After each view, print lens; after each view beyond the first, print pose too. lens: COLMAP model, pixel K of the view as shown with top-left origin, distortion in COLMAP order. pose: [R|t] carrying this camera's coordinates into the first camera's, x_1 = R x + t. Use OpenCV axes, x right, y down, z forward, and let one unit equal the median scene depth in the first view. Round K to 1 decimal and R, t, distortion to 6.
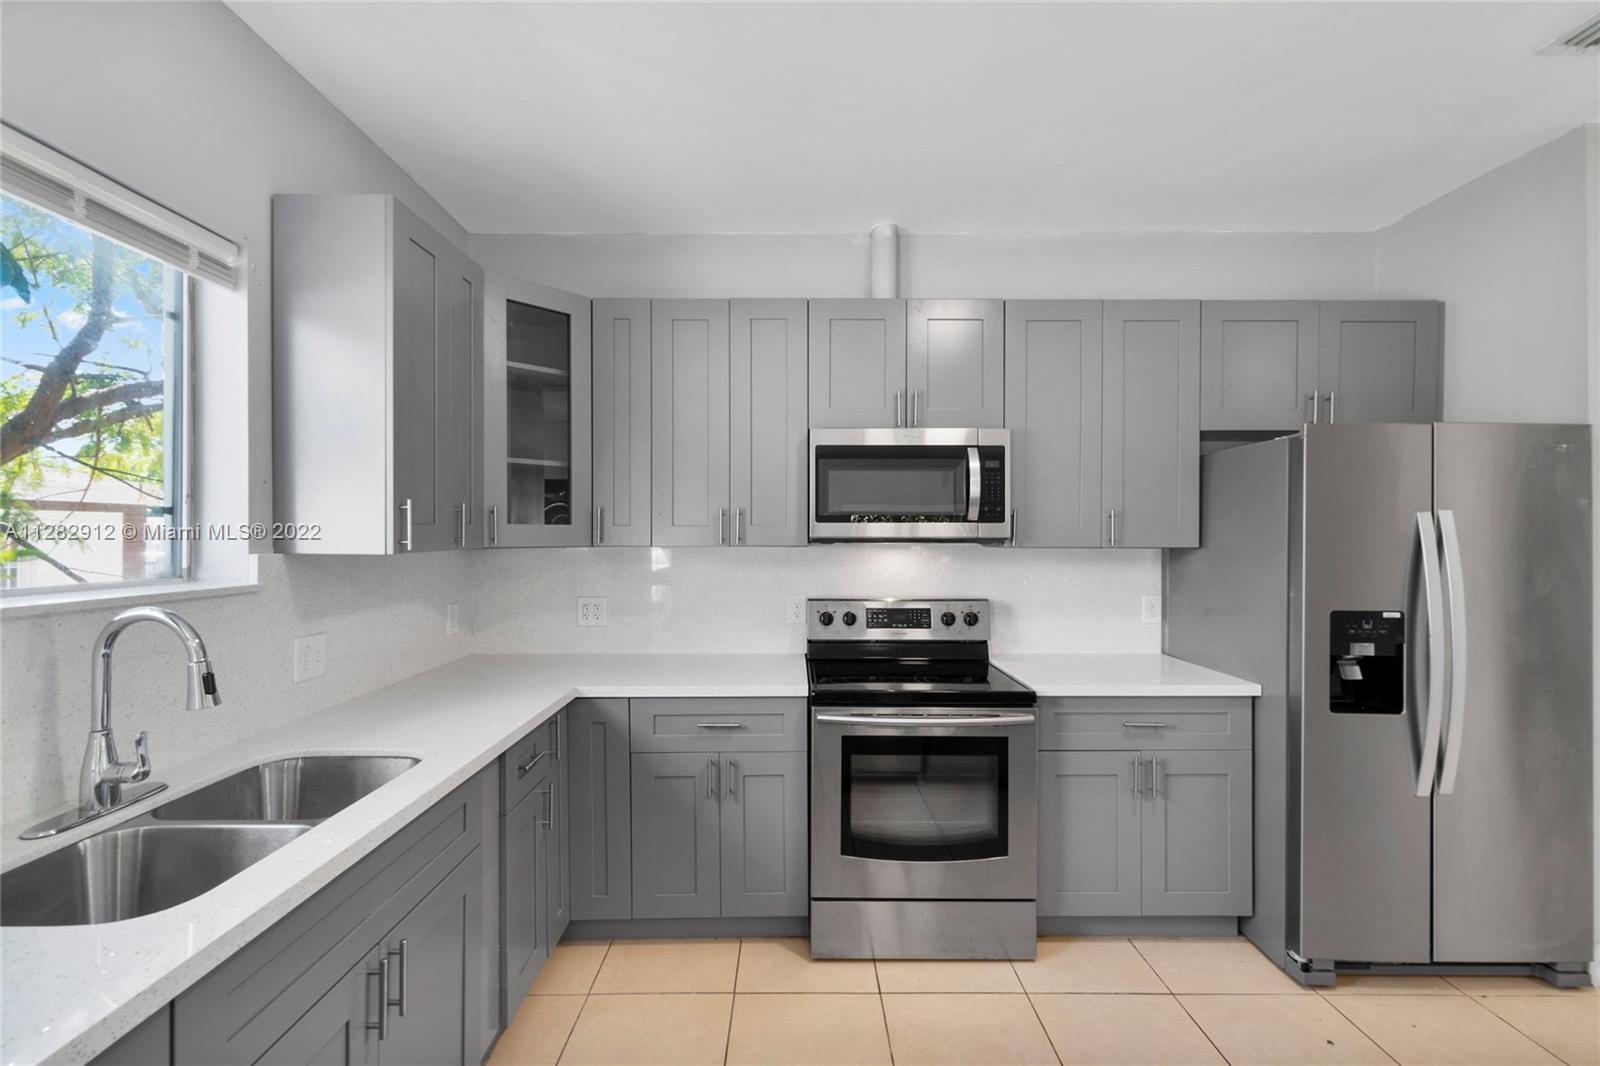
lens RADIAL K [[685.0, 0, 799.9], [0, 685.0, 538.9], [0, 0, 1]] dist [0.007143, -0.002124]
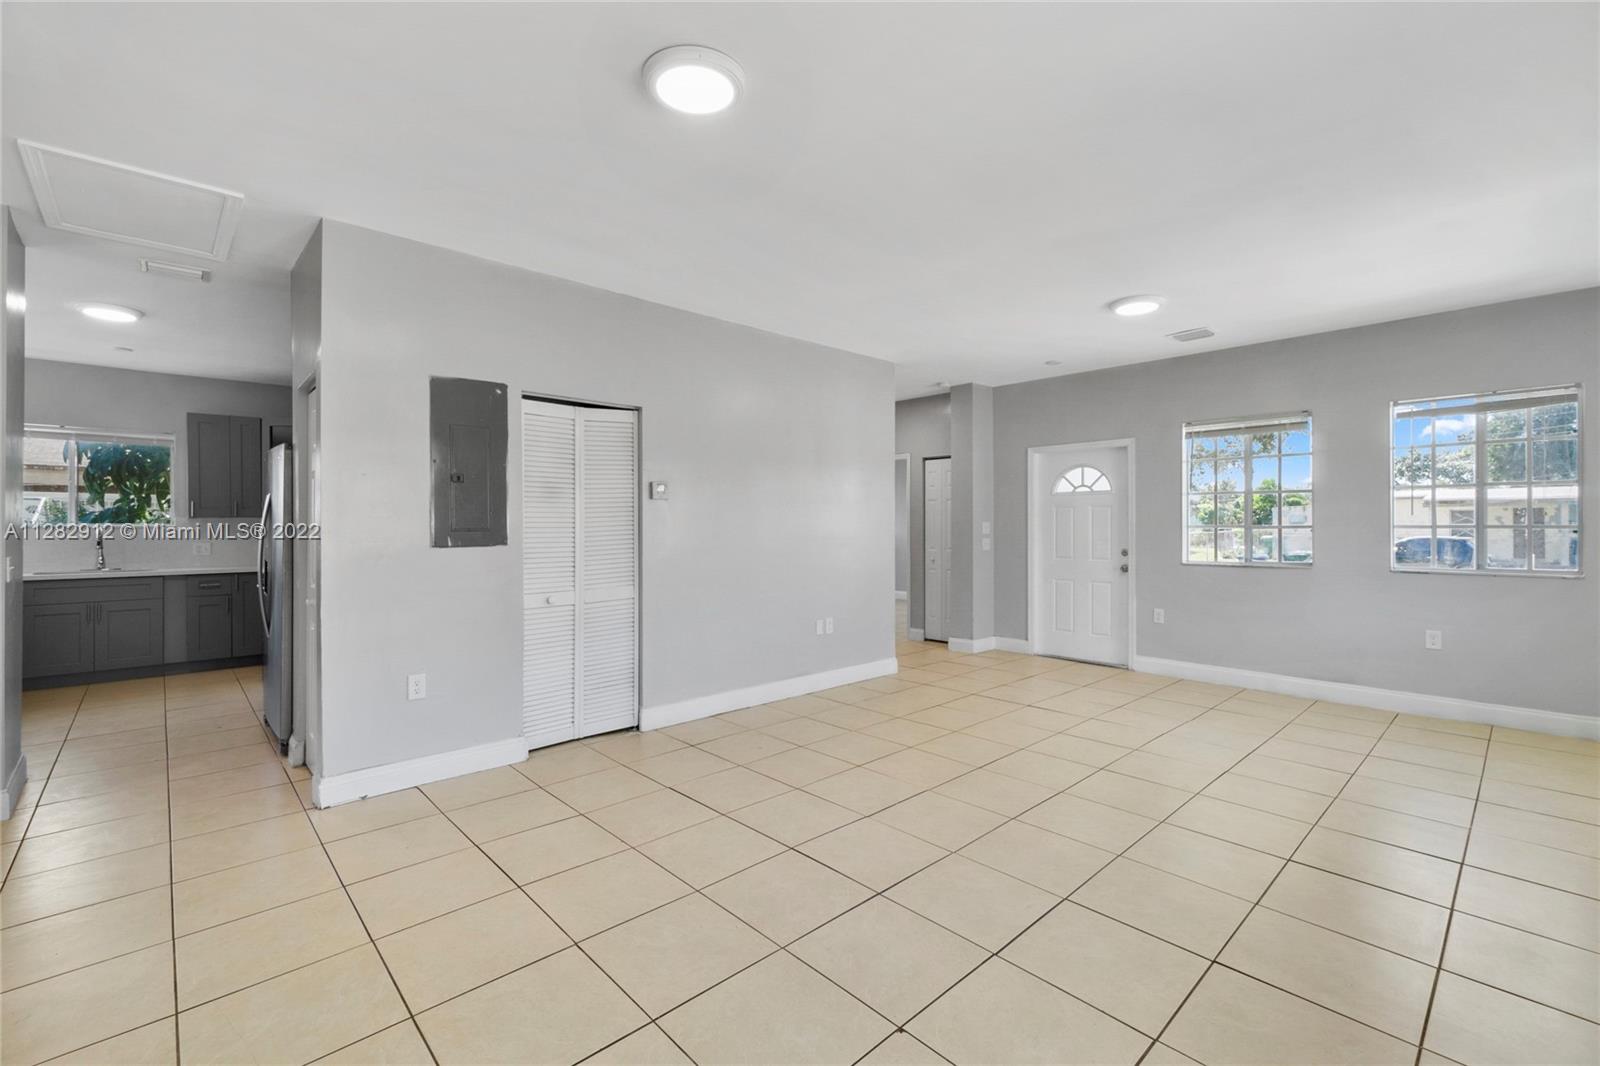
lens RADIAL K [[685.0, 0, 795.1], [0, 685.0, 526.0], [0, 0, 1]] dist [0.007143, -0.002124]
pose [[0.676181, -0.000783, -0.736735, 3.015551], [0.000334, 1.000000, -0.000756, 0.050405], [0.736735, 0.000265, 0.676181, 0.692503]]
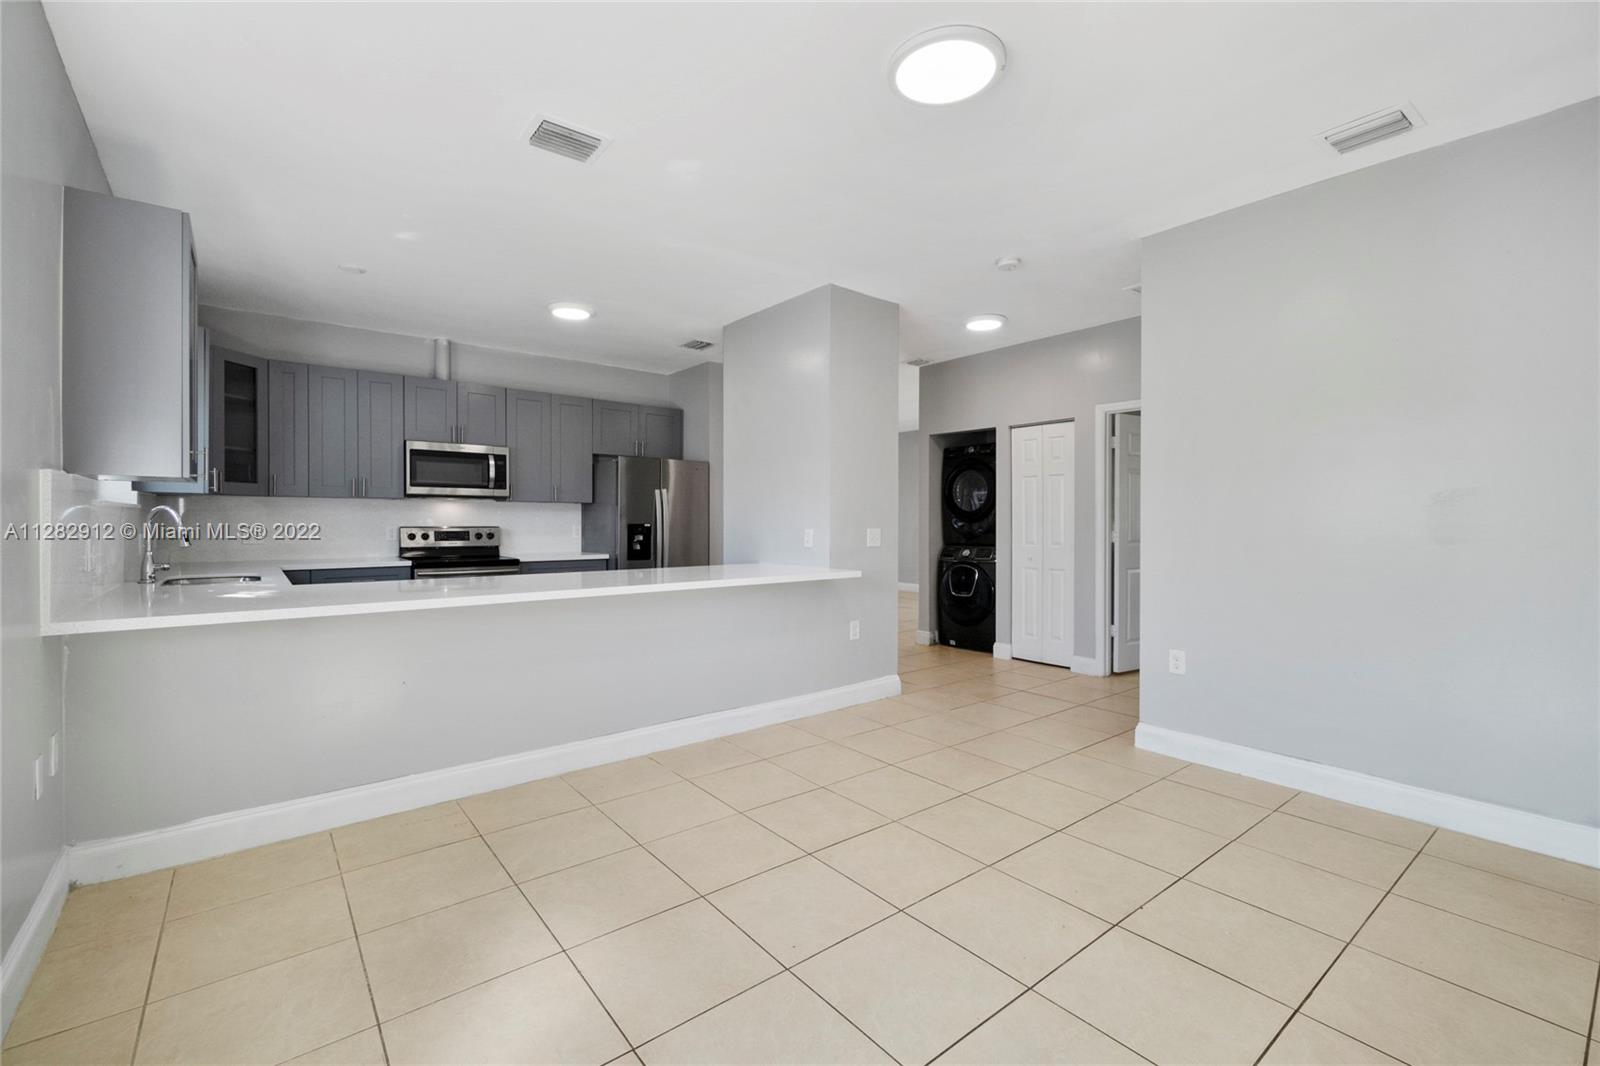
lens RADIAL K [[685.0, 0, 796.6], [0, 685.0, 528.7], [0, 0, 1]] dist [0.007143, -0.002124]
pose [[0.785081, -0.005832, 0.619366, -0.365354], [-0.002813, 0.999912, 0.012980, 0.077081], [-0.619387, -0.011933, 0.784995, -1.427399]]
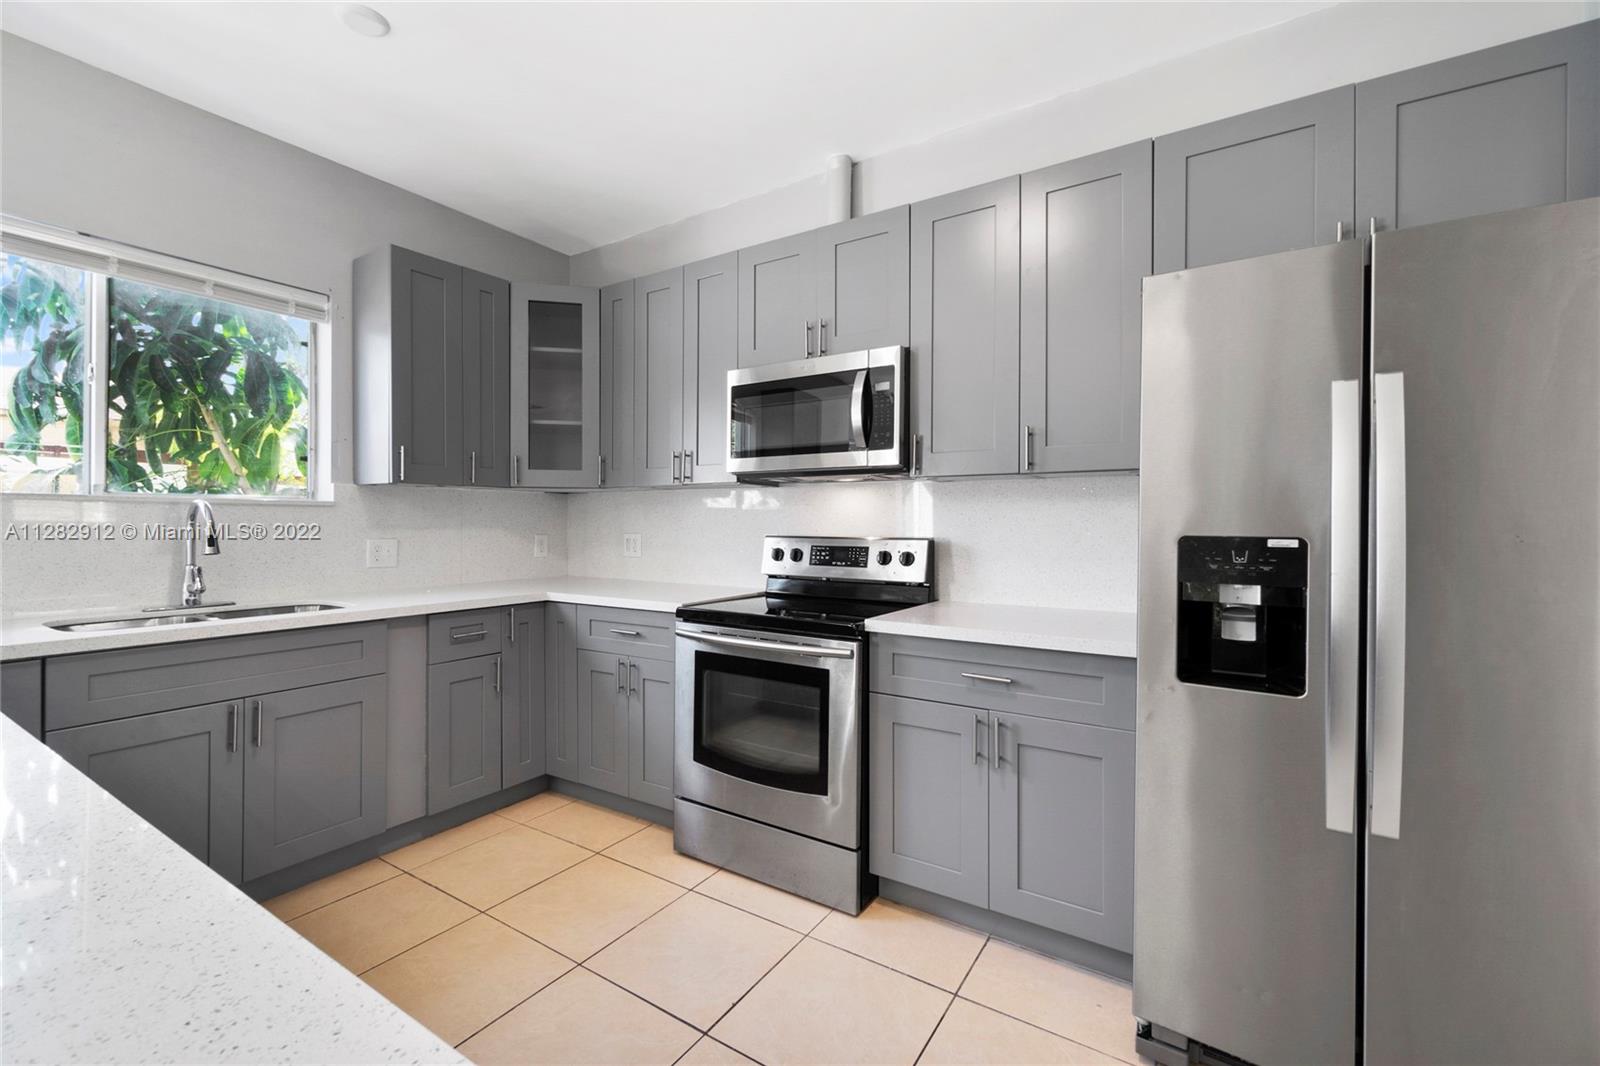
lens RADIAL K [[685.0, 0, 794.5], [0, 685.0, 523.3], [0, 0, 1]] dist [0.007143, -0.002124]
pose [[0.834550, 0.002281, -0.550927, 0.740447], [-0.004361, 0.999987, -0.002467, 0.084491], [0.550915, 0.004461, 0.834549, 0.174821]]
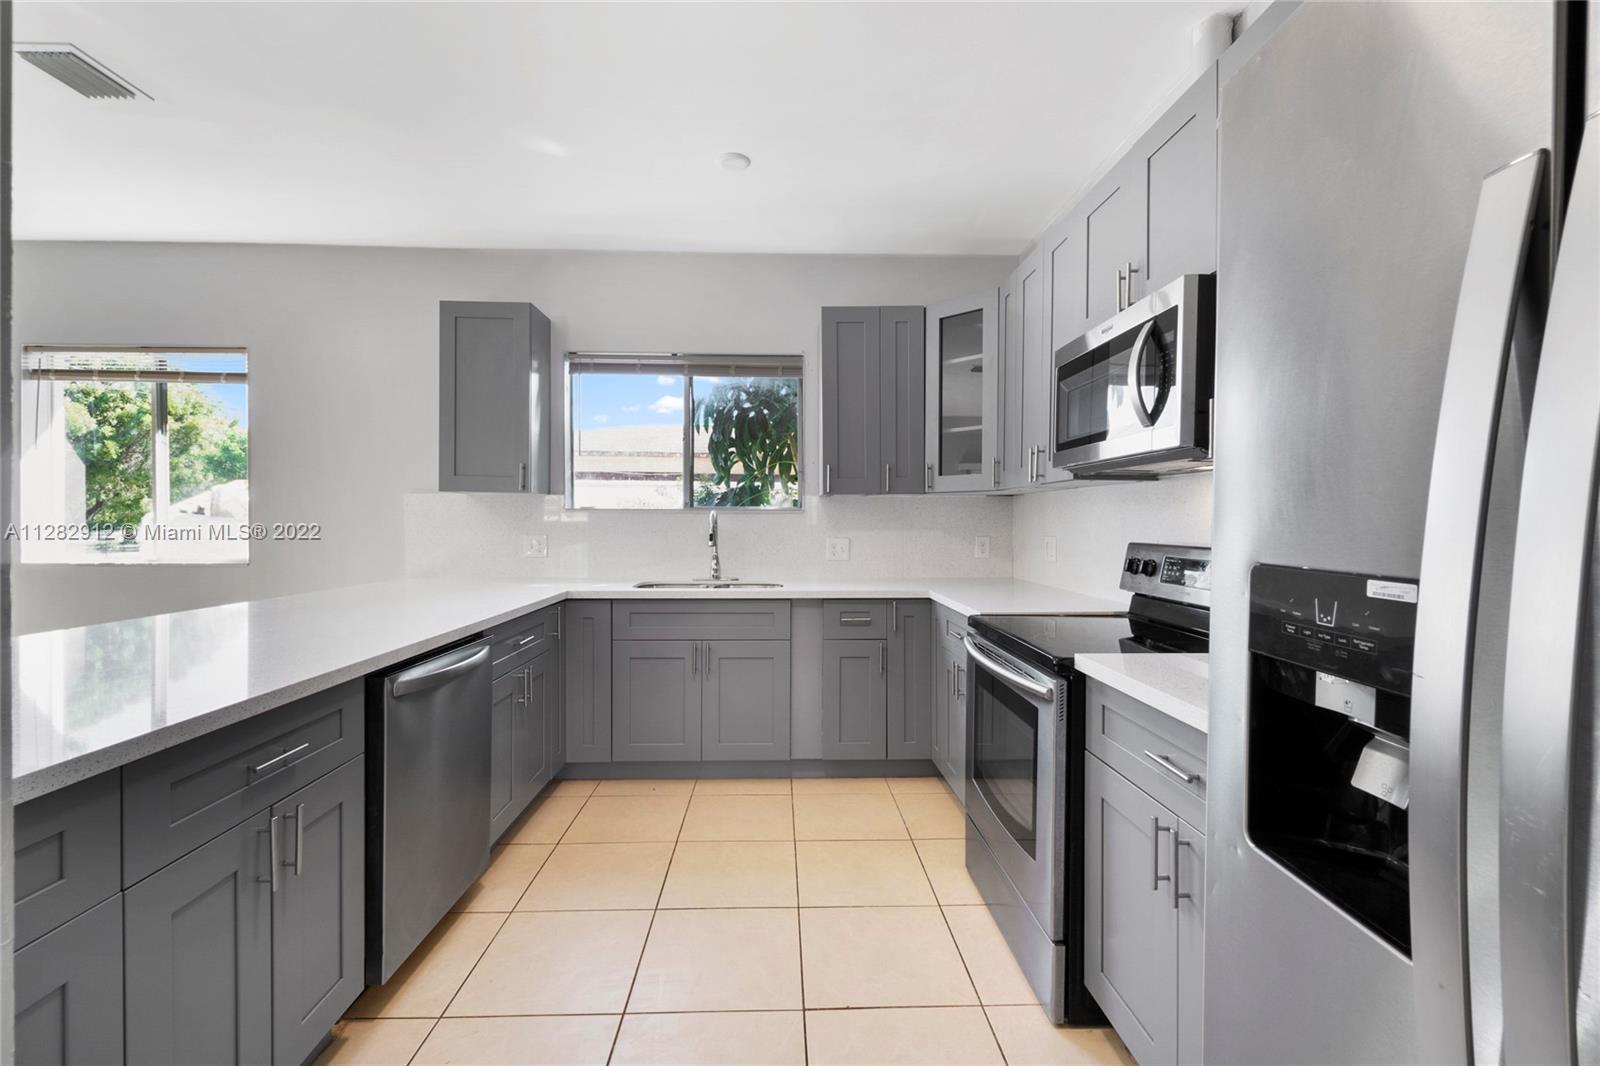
lens RADIAL K [[685.0, 0, 795.7], [0, 685.0, 527.6], [0, 0, 1]] dist [0.007143, -0.002124]
pose [[0.024088, 0.010066, -0.999659, 1.007062], [-0.004112, 0.999942, 0.009969, 0.073996], [0.999701, 0.003870, 0.024128, 0.668592]]
